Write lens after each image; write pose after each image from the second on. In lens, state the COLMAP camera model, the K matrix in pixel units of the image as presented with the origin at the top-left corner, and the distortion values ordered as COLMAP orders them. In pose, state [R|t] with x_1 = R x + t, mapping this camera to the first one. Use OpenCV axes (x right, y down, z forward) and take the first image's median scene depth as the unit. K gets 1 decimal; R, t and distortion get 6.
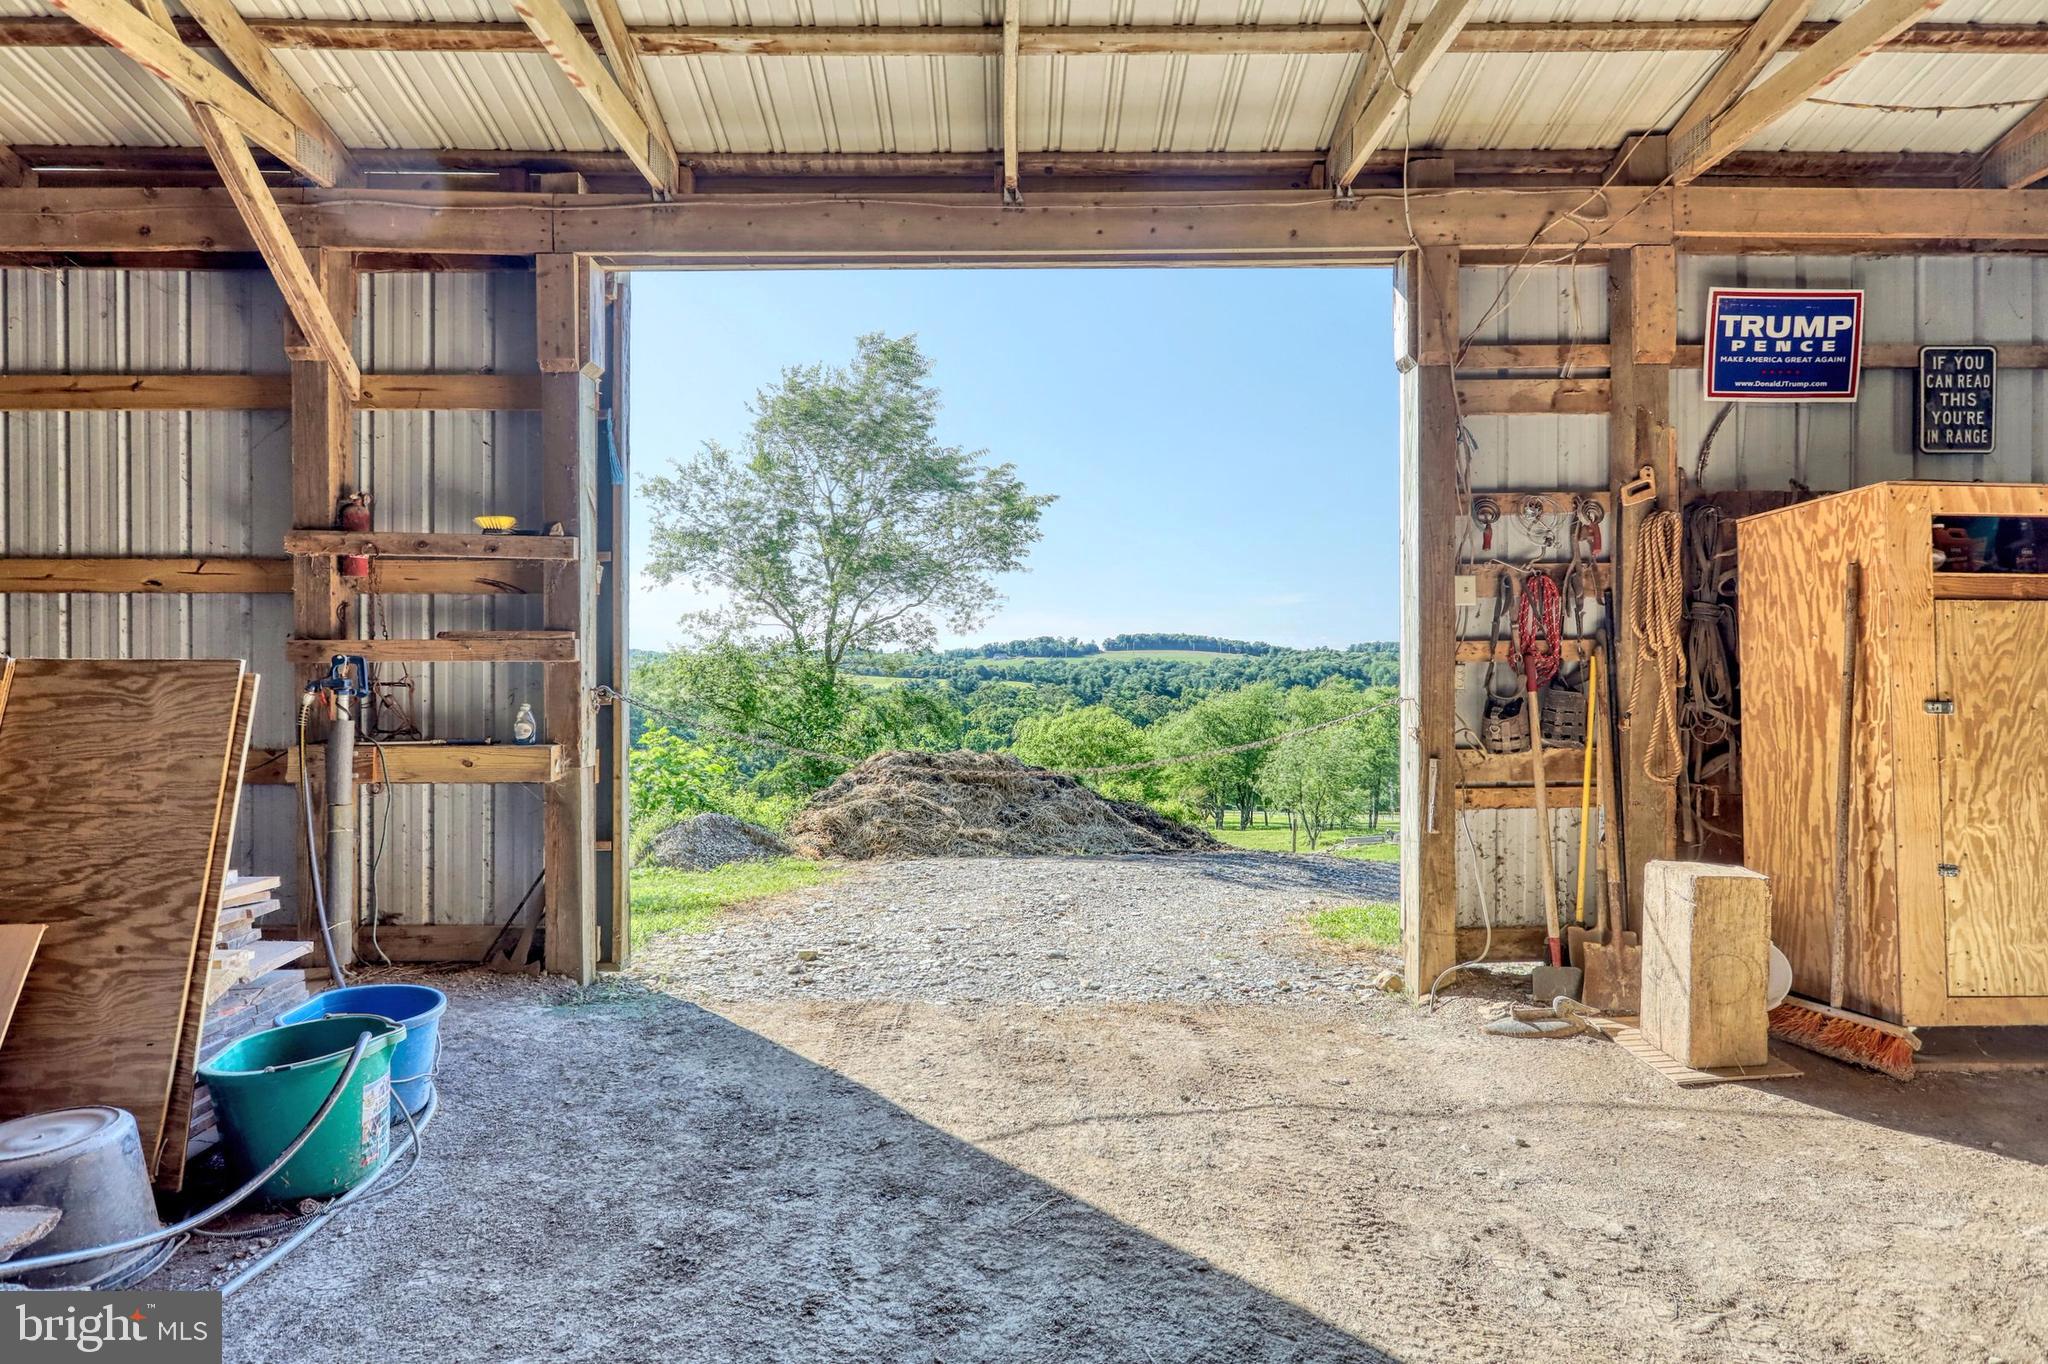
lens RADIAL K [[1000.3, 0, 1022.3], [0, 1000.3, 678.3], [0, 0, 1]] dist [0.001487, 0.001577]
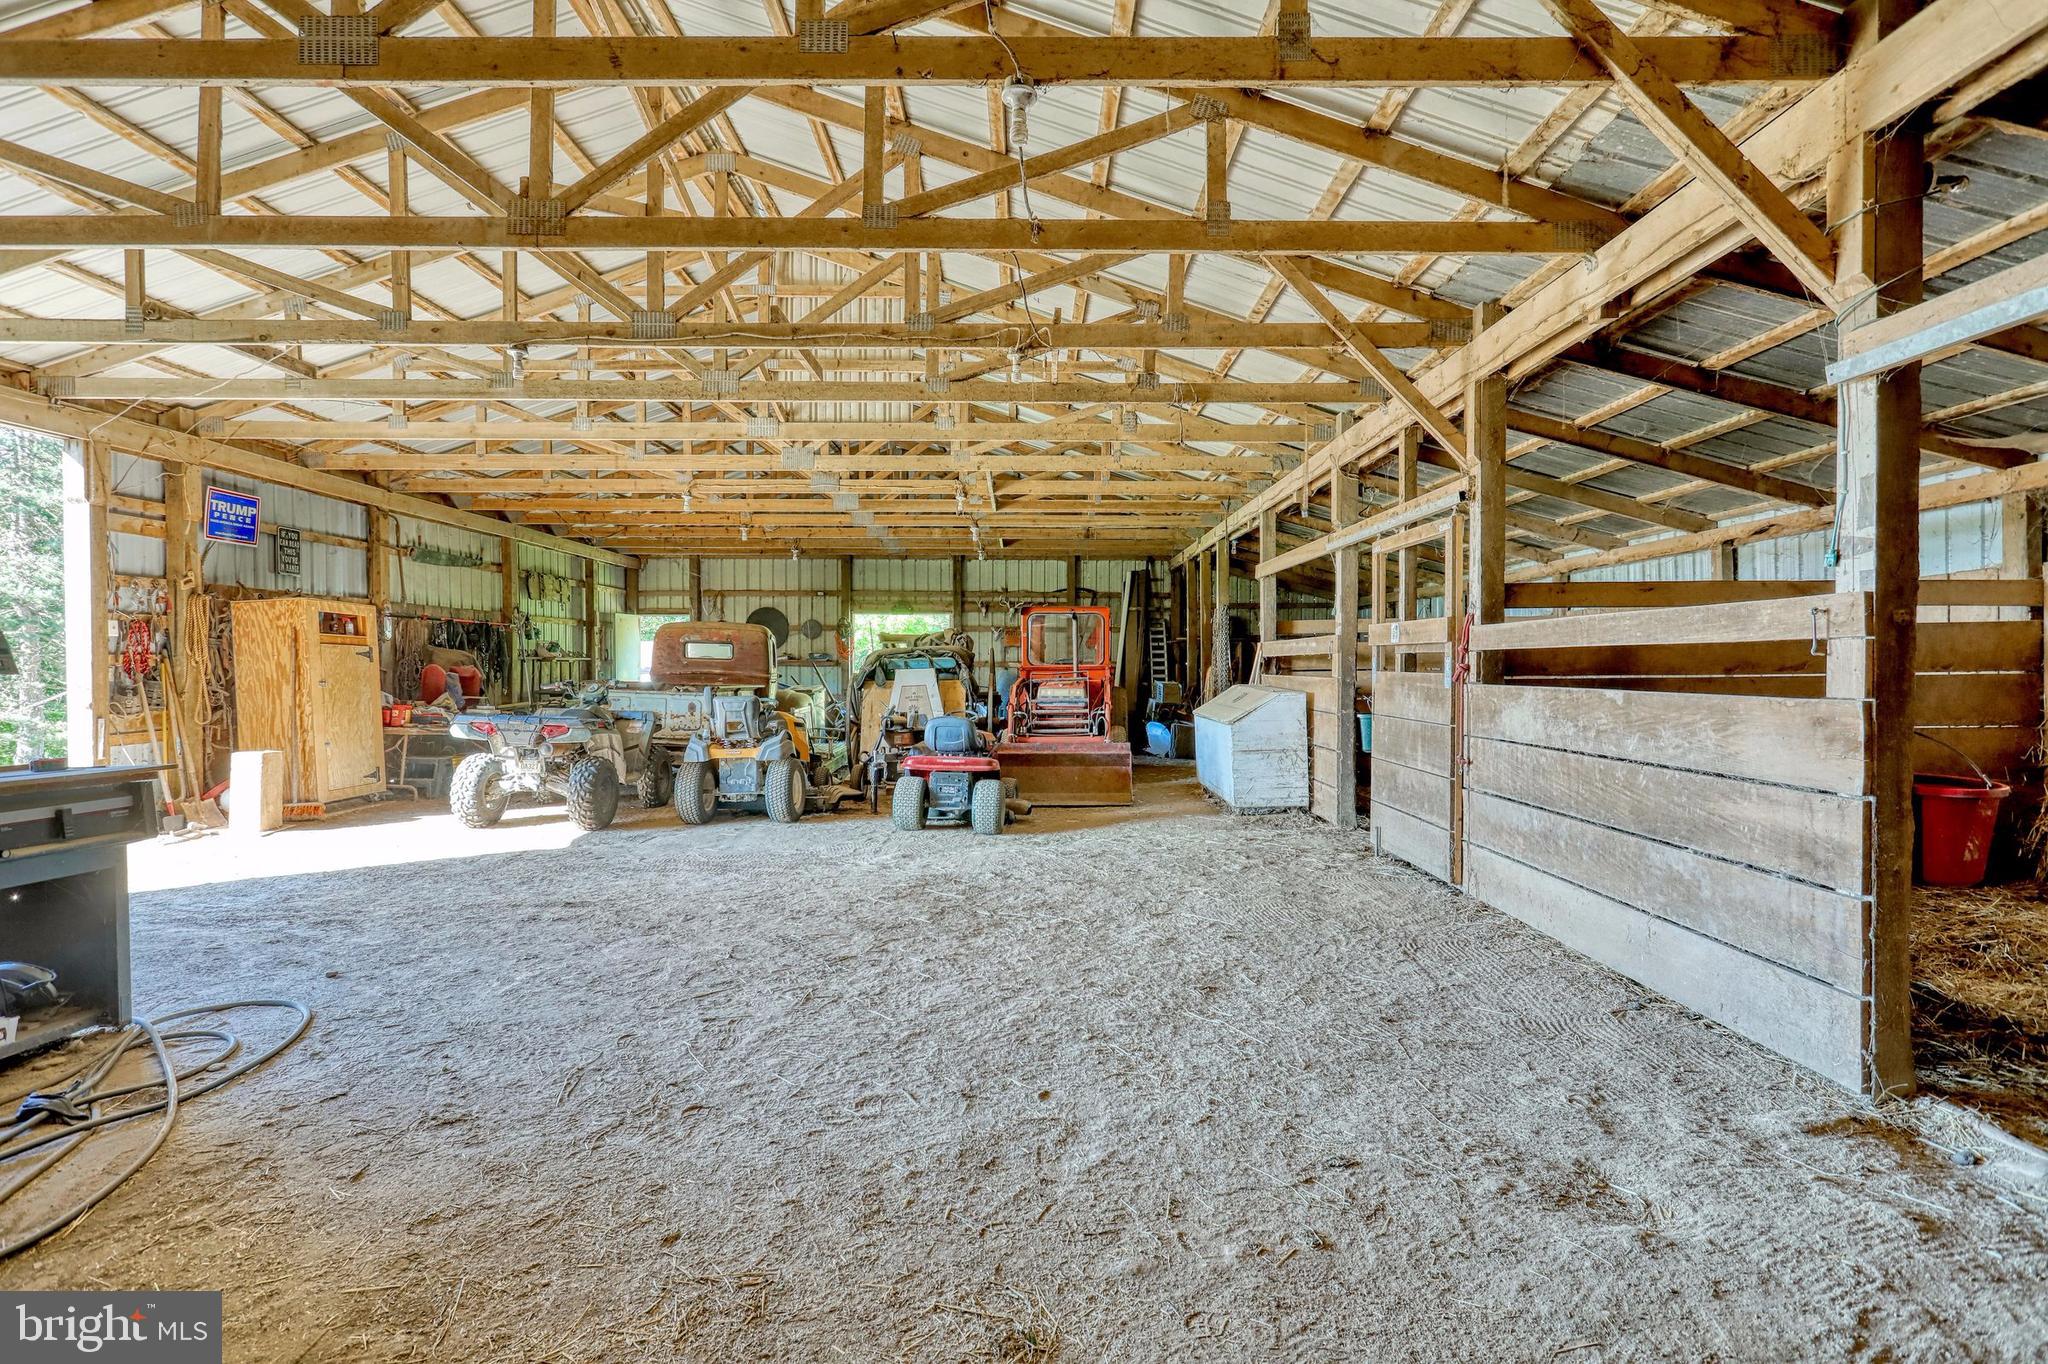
lens RADIAL K [[1000.3, 0, 1025.5], [0, 1000.3, 681.5], [0, 0, 1]] dist [0.001487, 0.001577]
pose [[-0.005315, -0.008779, 0.999947, -1.420833], [0.006062, 0.999943, 0.008811, 0.007311], [-0.999967, 0.006109, -0.005262, -0.689064]]
